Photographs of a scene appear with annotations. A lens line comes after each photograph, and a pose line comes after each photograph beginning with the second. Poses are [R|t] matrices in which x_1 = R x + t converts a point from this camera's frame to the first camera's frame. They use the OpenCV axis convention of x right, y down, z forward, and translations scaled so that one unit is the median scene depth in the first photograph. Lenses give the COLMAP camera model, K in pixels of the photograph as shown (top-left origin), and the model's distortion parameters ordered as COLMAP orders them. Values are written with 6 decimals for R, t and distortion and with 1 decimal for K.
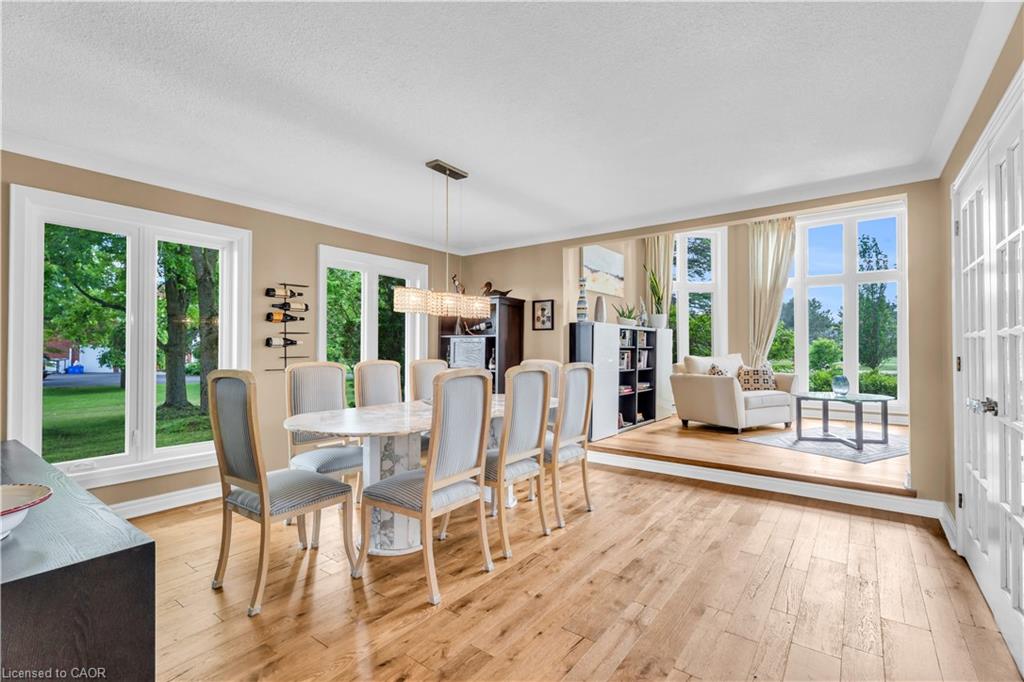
lens RADIAL K [[455.5, 0, 508.6], [0, 455.5, 363.1], [0, 0, 1]] dist [0.000071, 0.000043]
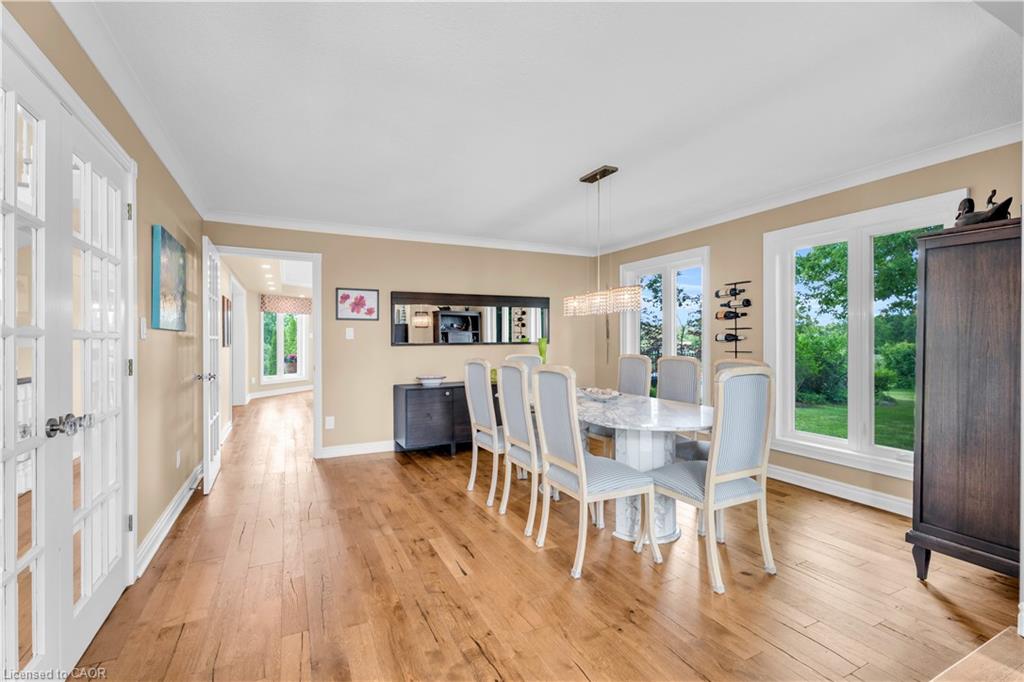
lens RADIAL K [[466.6, 0, 503.3], [0, 466.6, 345.4], [0, 0, 1]] dist [0.000192, 0.000100]
pose [[-0.458409, 0.006887, -0.888715, 0.946433], [-0.036115, 0.999000, 0.026370, -0.049562], [0.888007, 0.044184, -0.457702, 1.337628]]
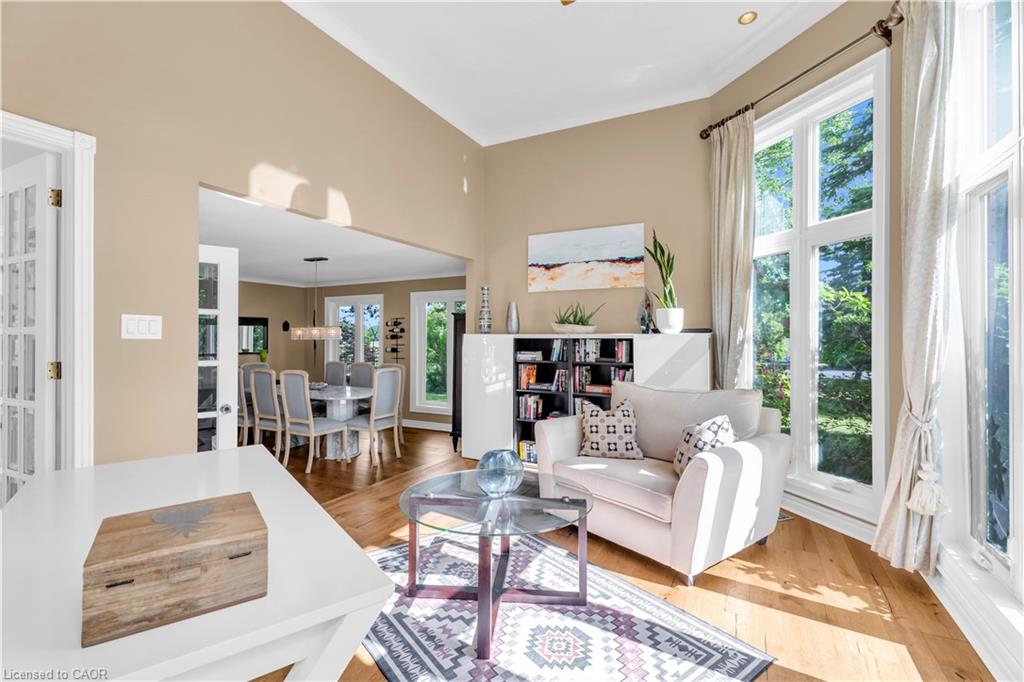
lens RADIAL K [[452.3, 0, 512.0], [0, 452.3, 341.0], [0, 0, 1]] dist [0.001527, 0.000121]
pose [[0.176826, -0.001469, -0.984241, 1.785461], [-0.045213, 0.998931, -0.009614, -0.112096], [0.983203, 0.046200, 0.176571, 1.485815]]
